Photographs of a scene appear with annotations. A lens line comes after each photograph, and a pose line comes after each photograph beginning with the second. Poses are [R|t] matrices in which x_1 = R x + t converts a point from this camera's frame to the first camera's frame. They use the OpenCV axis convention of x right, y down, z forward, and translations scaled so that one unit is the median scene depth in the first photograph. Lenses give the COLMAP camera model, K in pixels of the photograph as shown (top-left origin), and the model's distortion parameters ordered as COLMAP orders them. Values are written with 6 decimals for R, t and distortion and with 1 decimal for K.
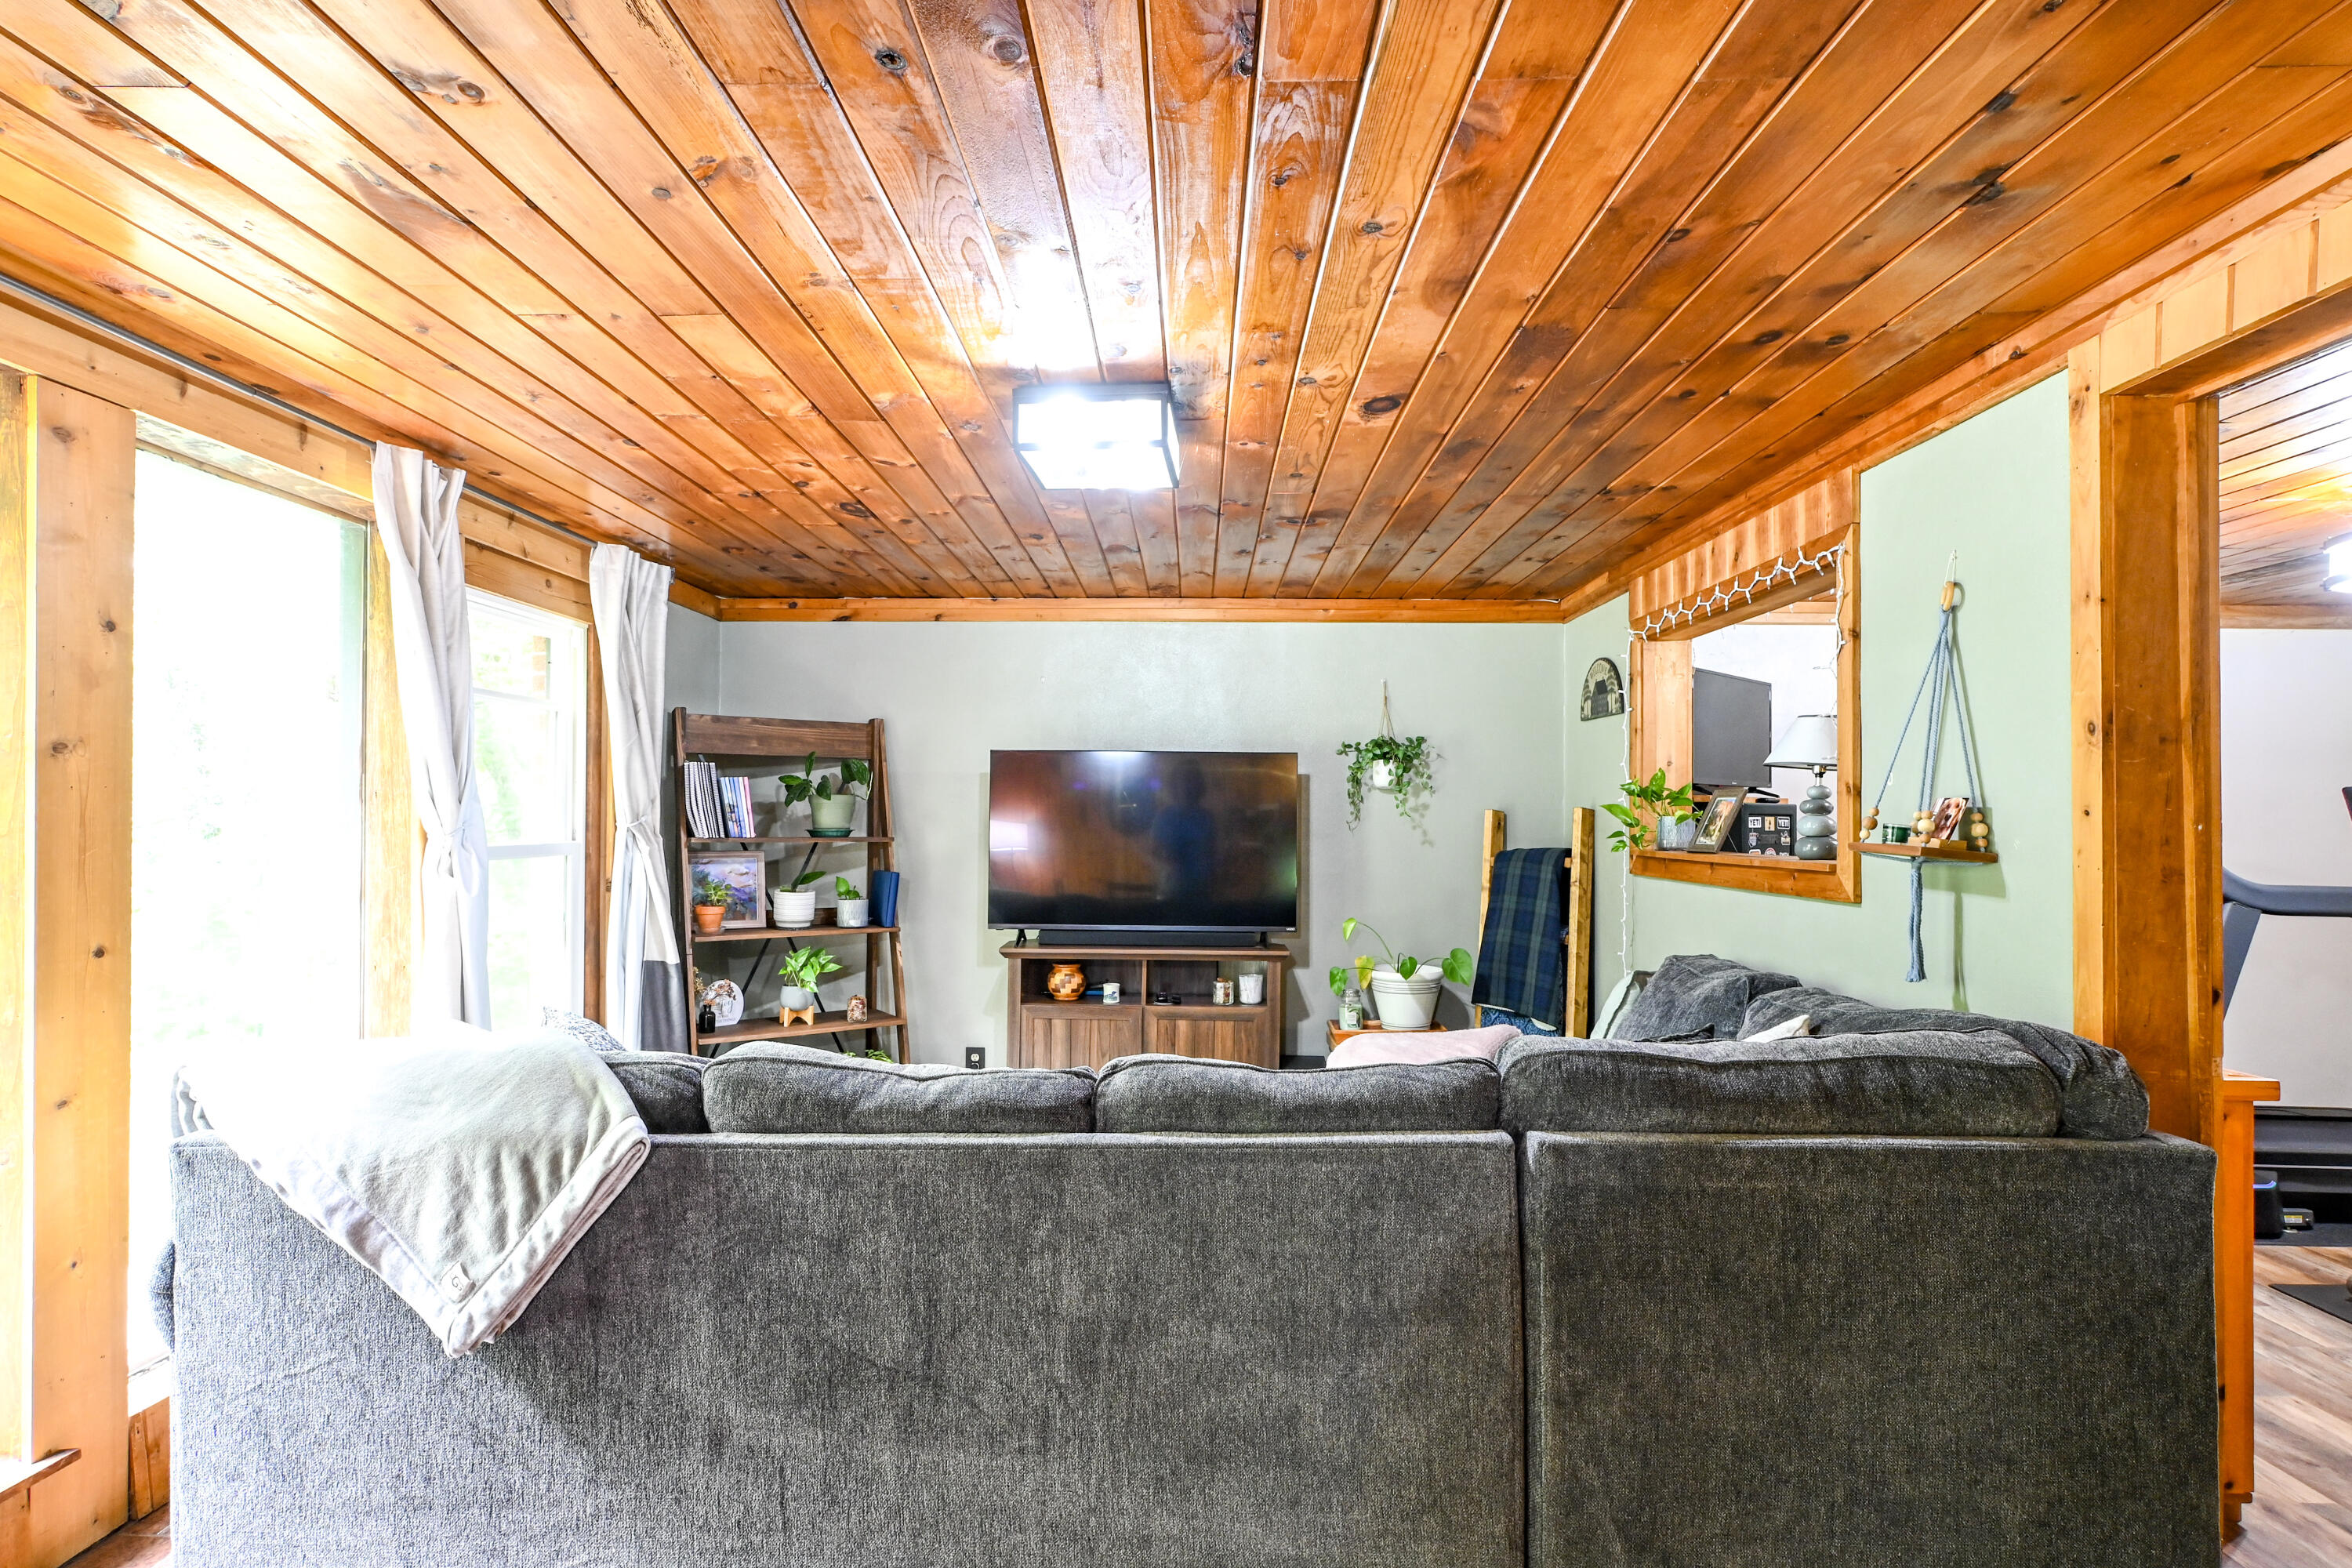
lens RADIAL K [[1179.0, 0, 1163.2], [0, 1179.0, 800.2], [0, 0, 1]] dist [0.001932, 0.001192]
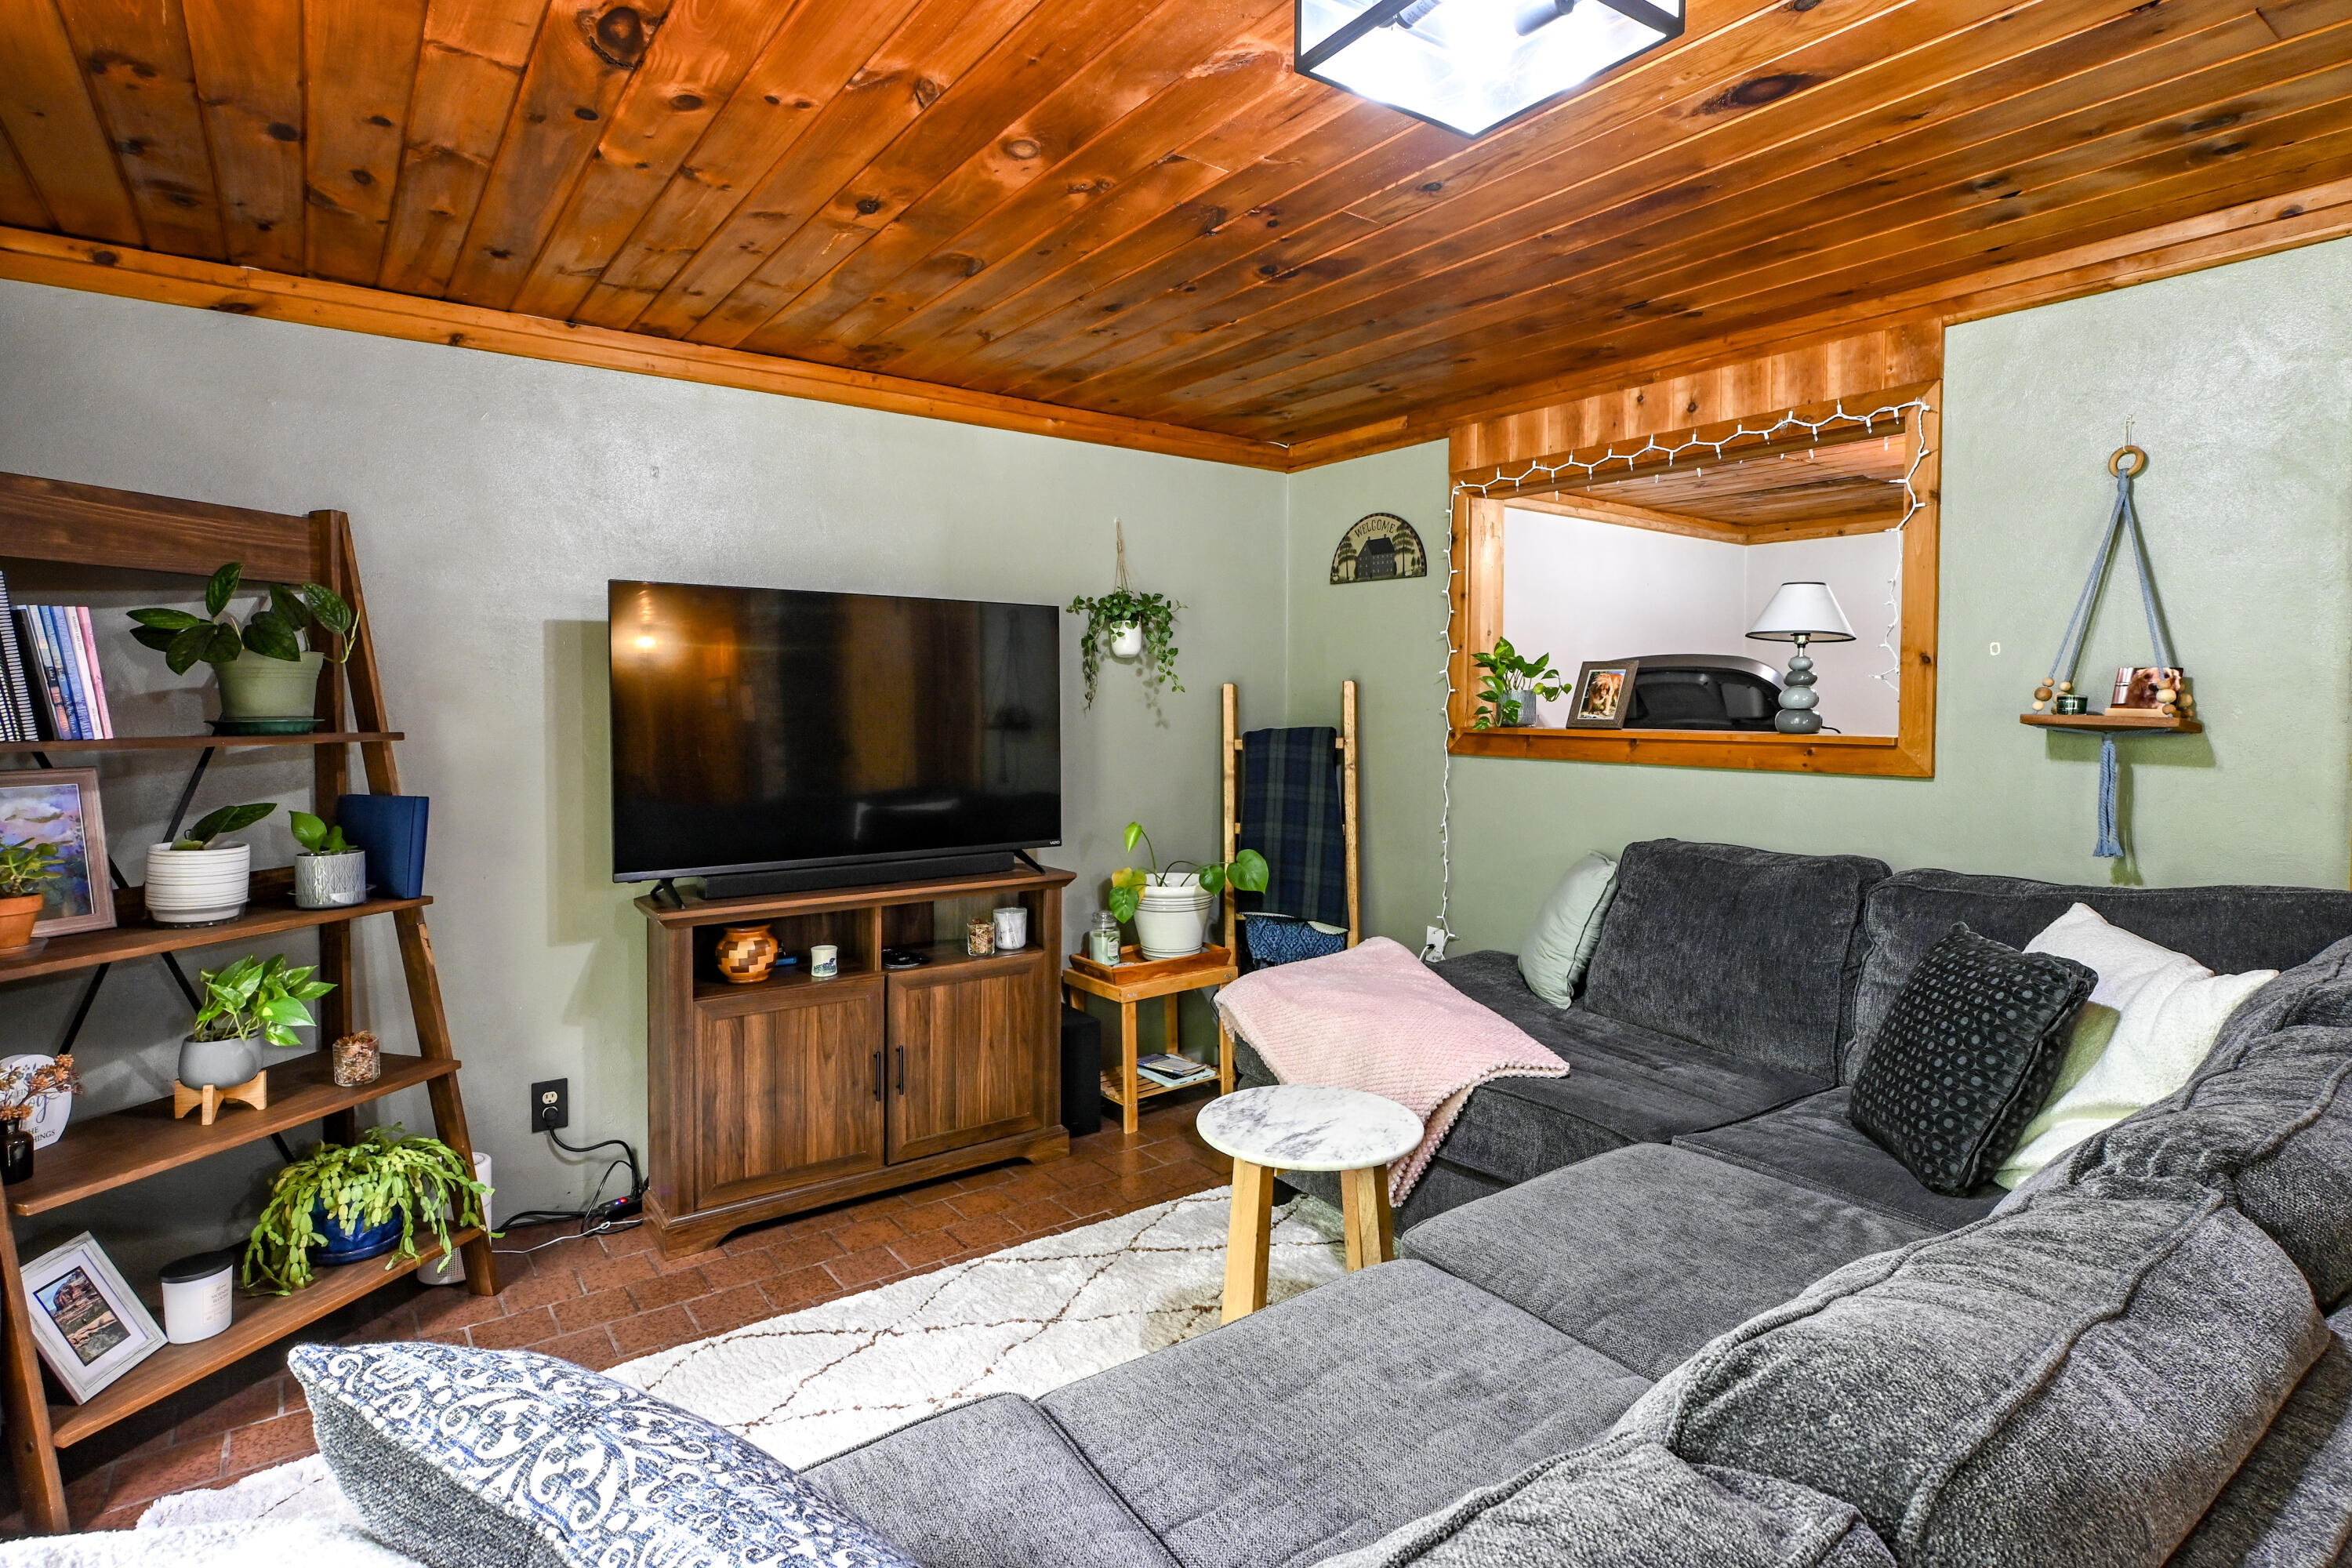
lens RADIAL K [[1190.5, 0, 1180.5], [0, 1190.5, 738.3], [0, 0, 1]] dist [0.001533, 0.001931]
pose [[0.788849, -0.026740, 0.614005, -0.423133], [-0.004231, 0.998793, 0.048933, 0.008452], [-0.614572, -0.041198, 0.787784, 0.520613]]
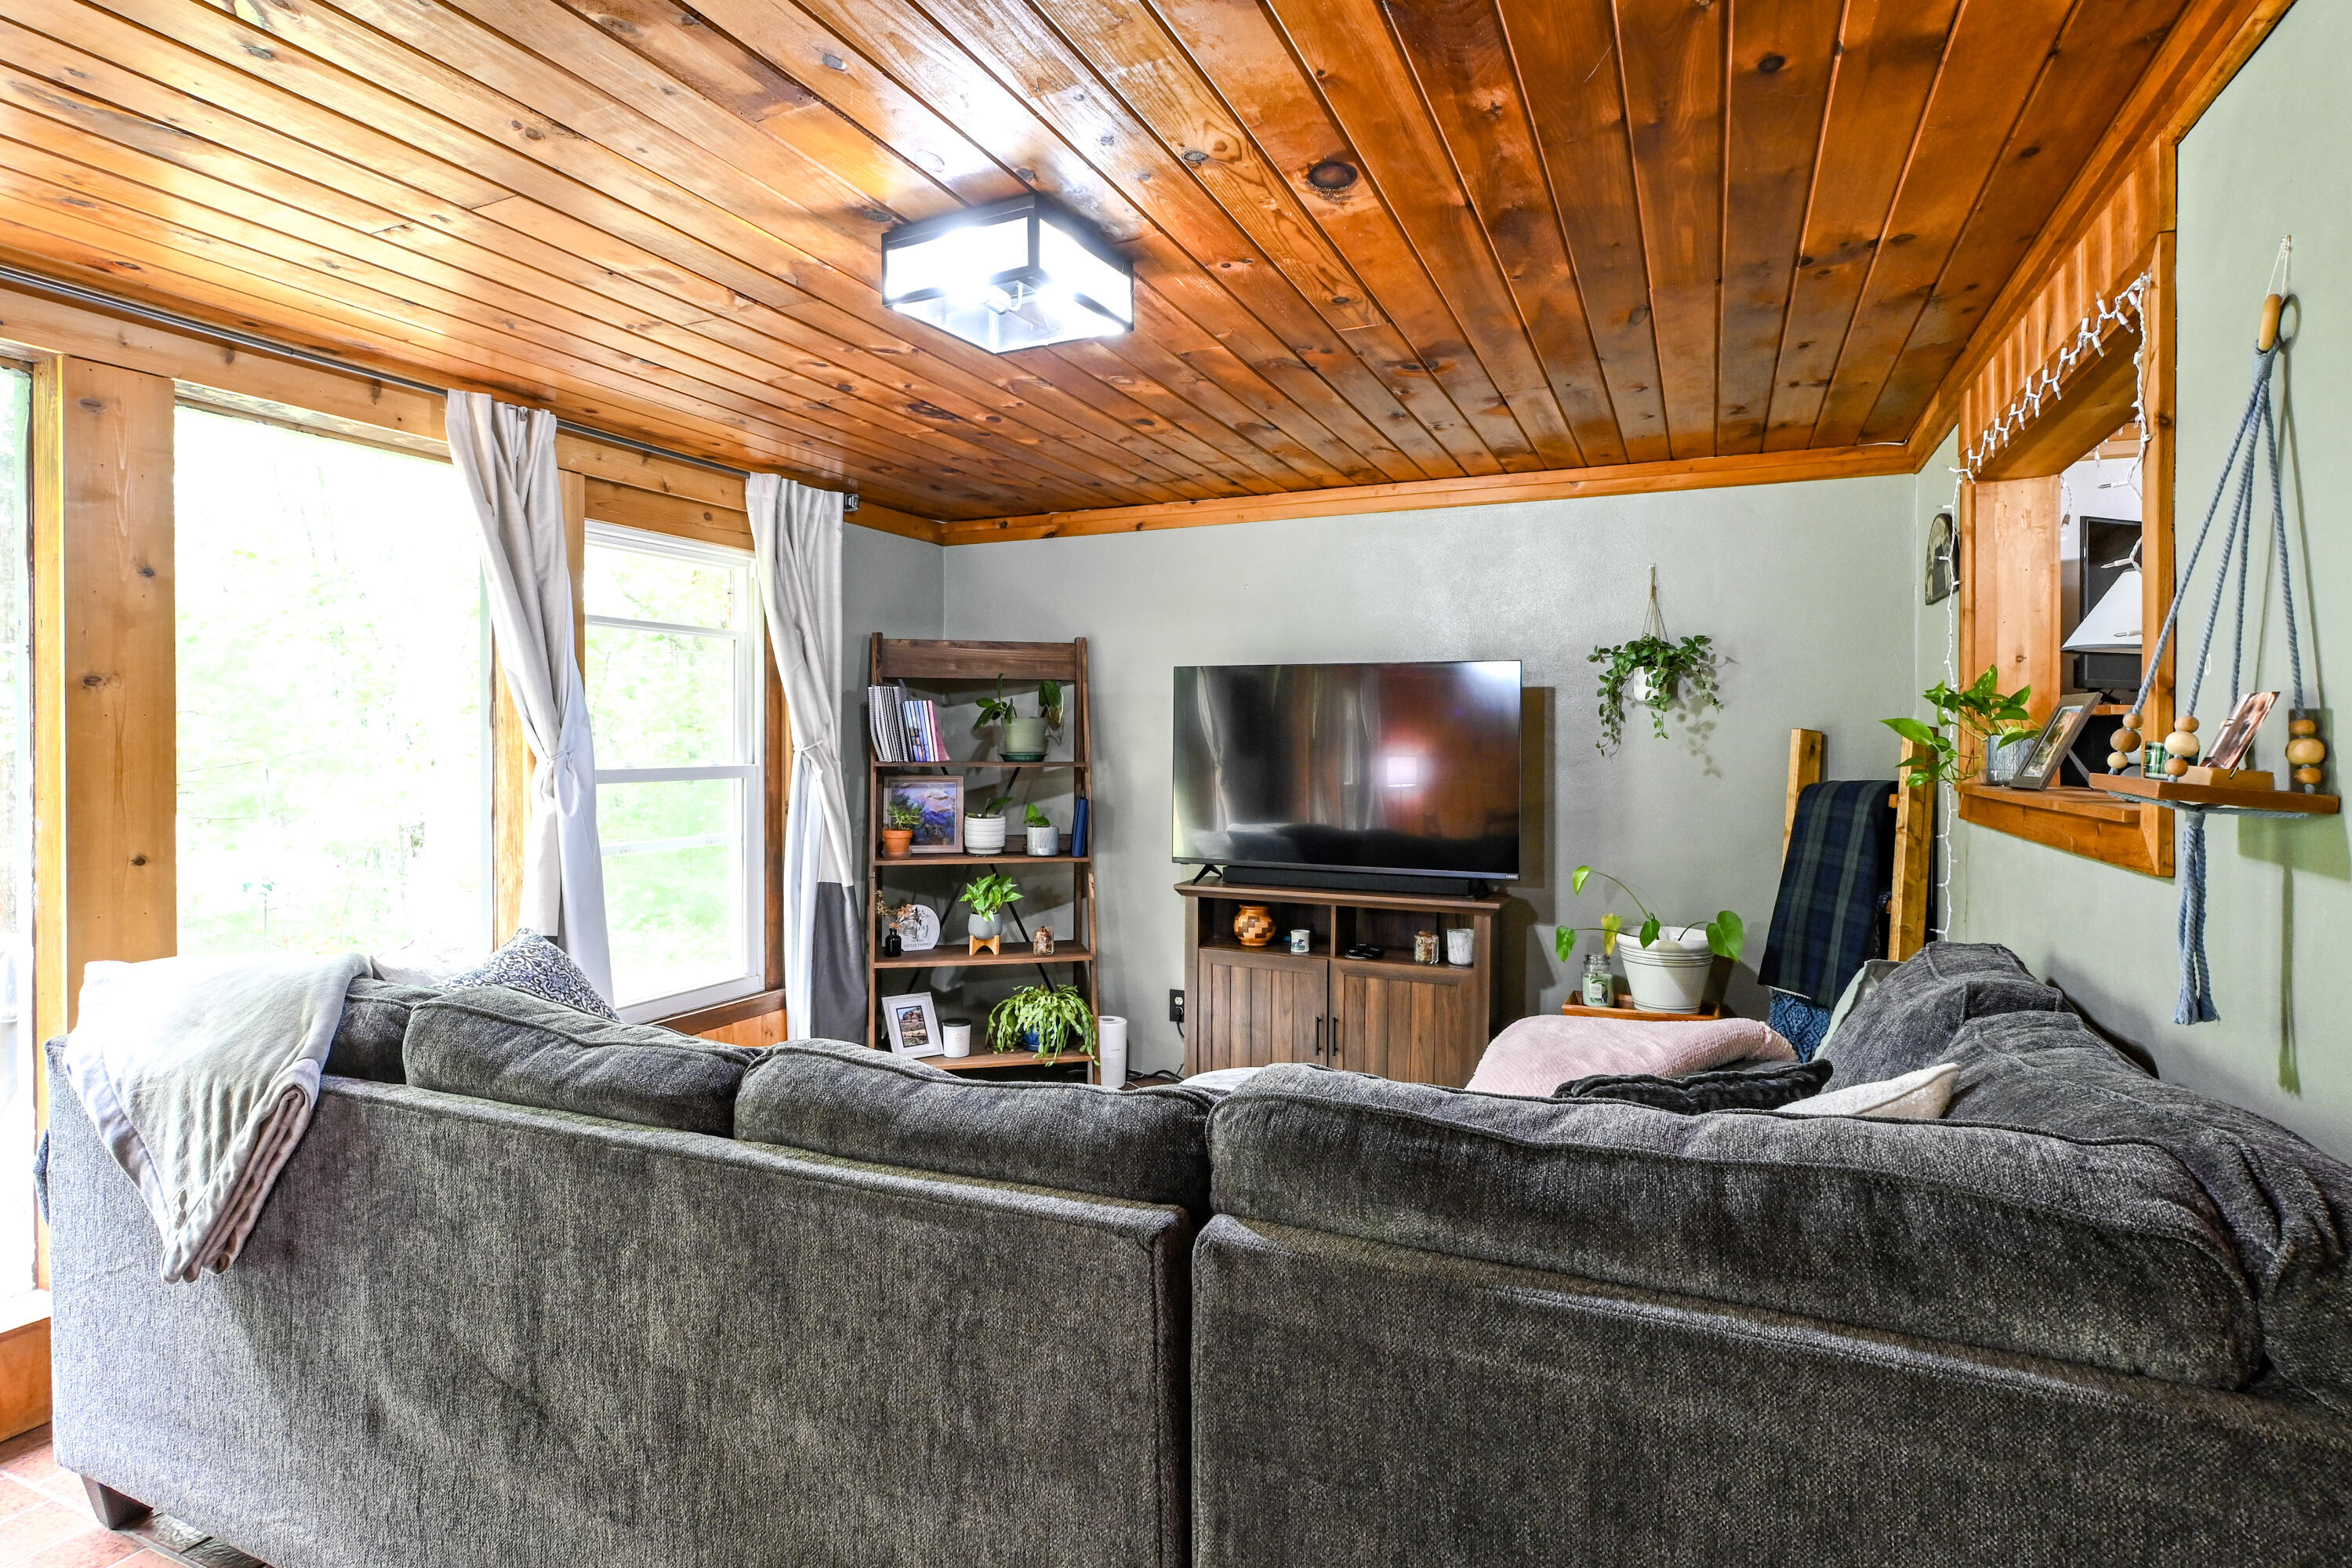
lens RADIAL K [[1190.5, 0, 1180.5], [0, 1190.5, 738.3], [0, 0, 1]] dist [0.001533, 0.001931]
pose [[0.923745, -0.004360, -0.382982, 0.309003], [0.008281, 0.999929, 0.008591, 0.006723], [0.382918, -0.011108, 0.923716, 0.220571]]
